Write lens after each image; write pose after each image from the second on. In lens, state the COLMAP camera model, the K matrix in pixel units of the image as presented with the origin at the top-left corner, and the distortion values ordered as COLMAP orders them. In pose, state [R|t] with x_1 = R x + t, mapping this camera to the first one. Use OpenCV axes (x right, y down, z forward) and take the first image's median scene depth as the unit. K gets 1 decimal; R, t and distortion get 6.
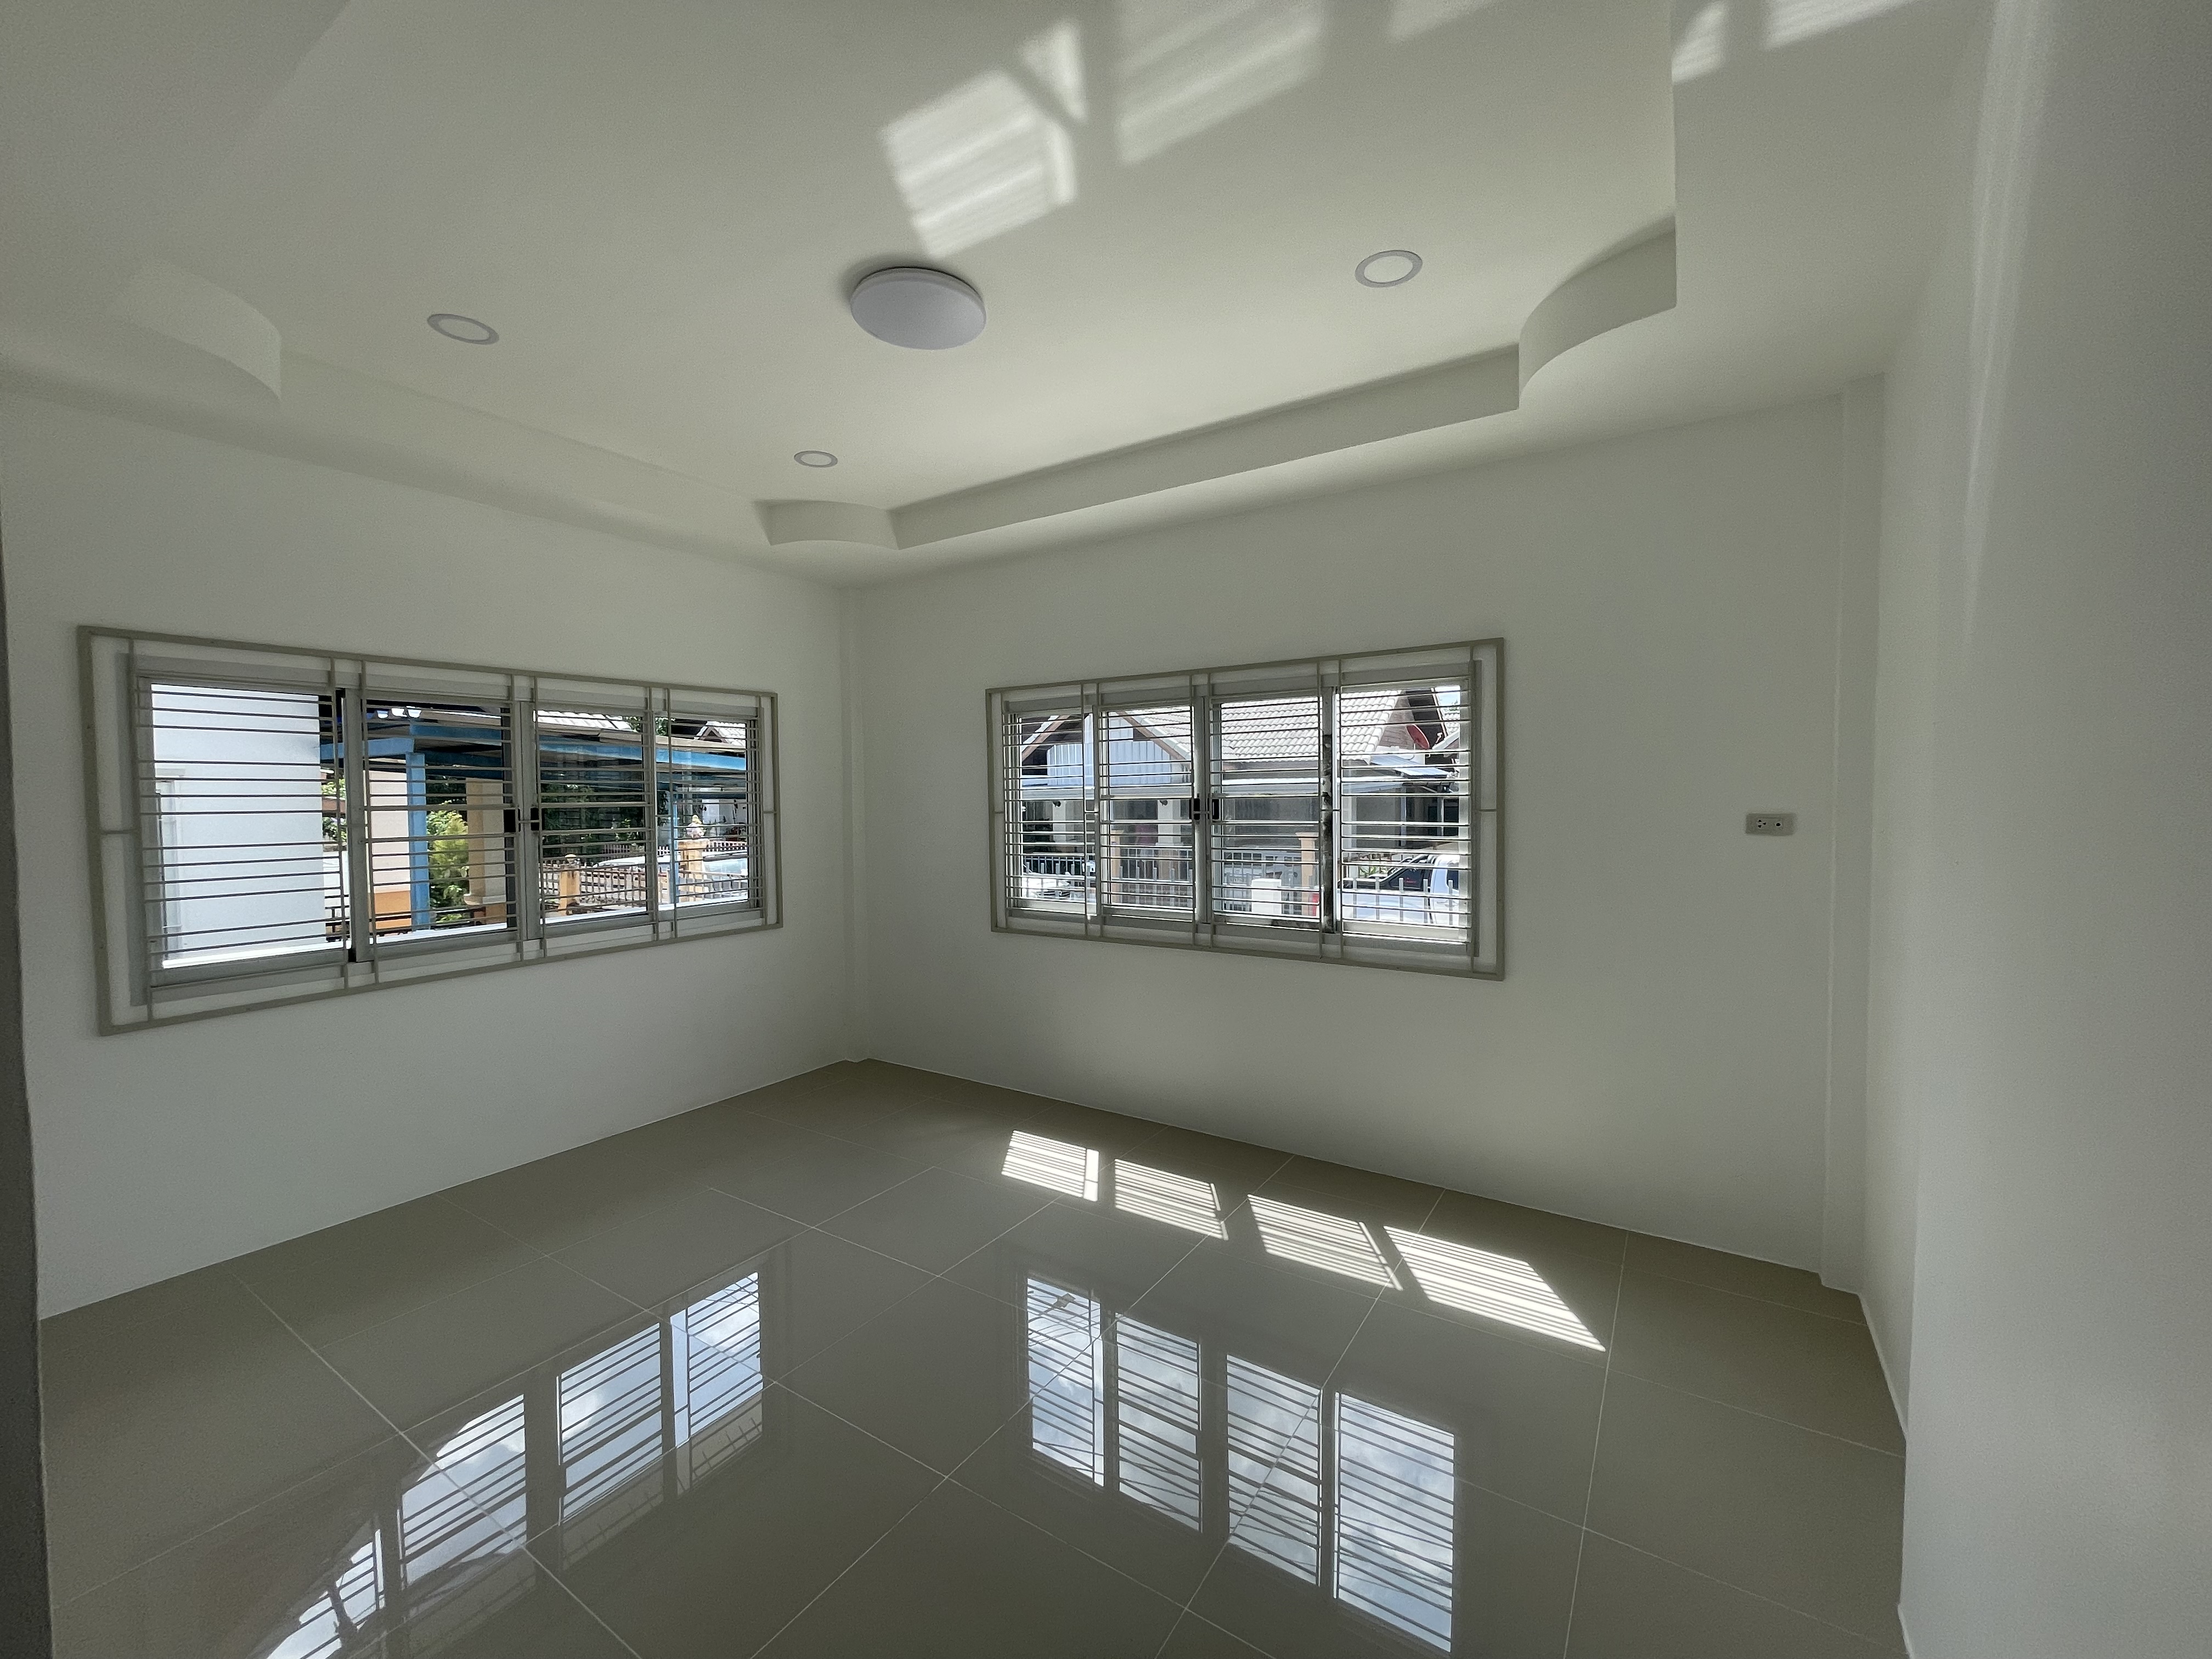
lens RADIAL K [[903.9, 0, 1099.6], [0, 903.9, 820.0], [0, 0, 1]] dist [-0.008625, 0.000563]
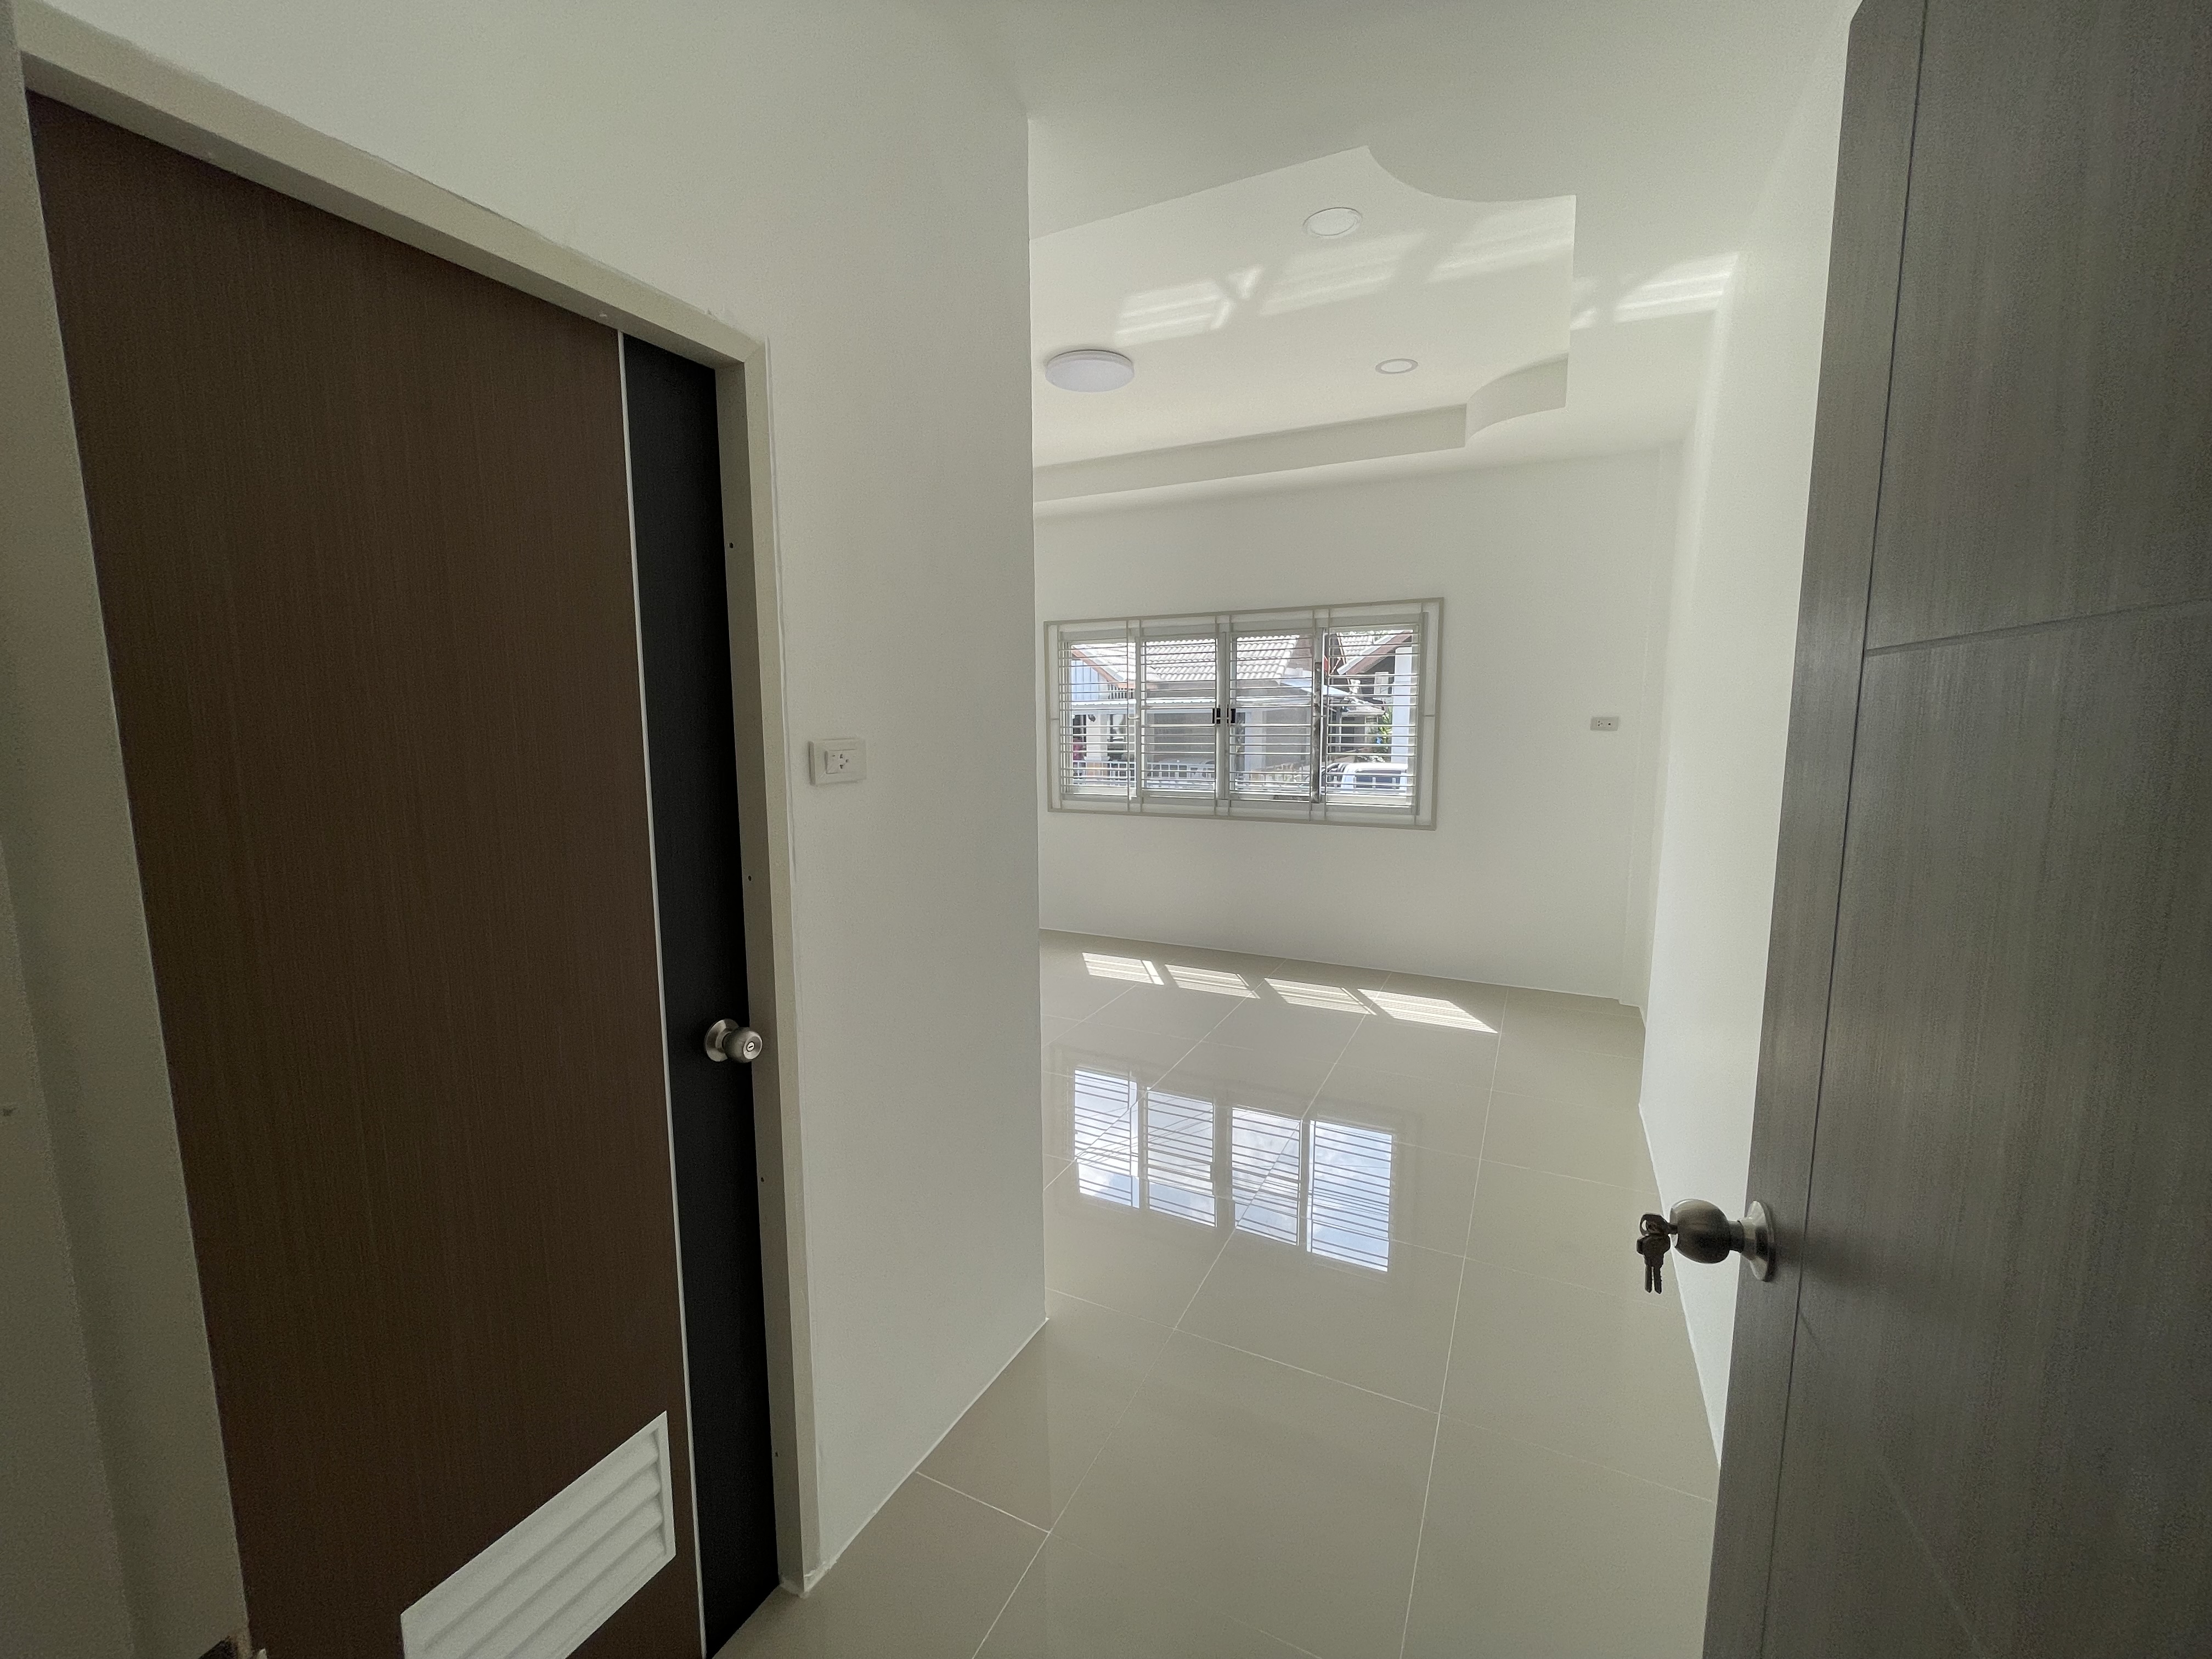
lens RADIAL K [[903.9, 0, 1103.6], [0, 903.9, 825.3], [0, 0, 1]] dist [-0.008625, 0.000563]
pose [[0.992840, -0.009868, 0.119041, -0.232337], [-0.001417, 0.995539, 0.094337, 0.024301], [-0.119440, -0.093830, 0.988398, -0.347319]]
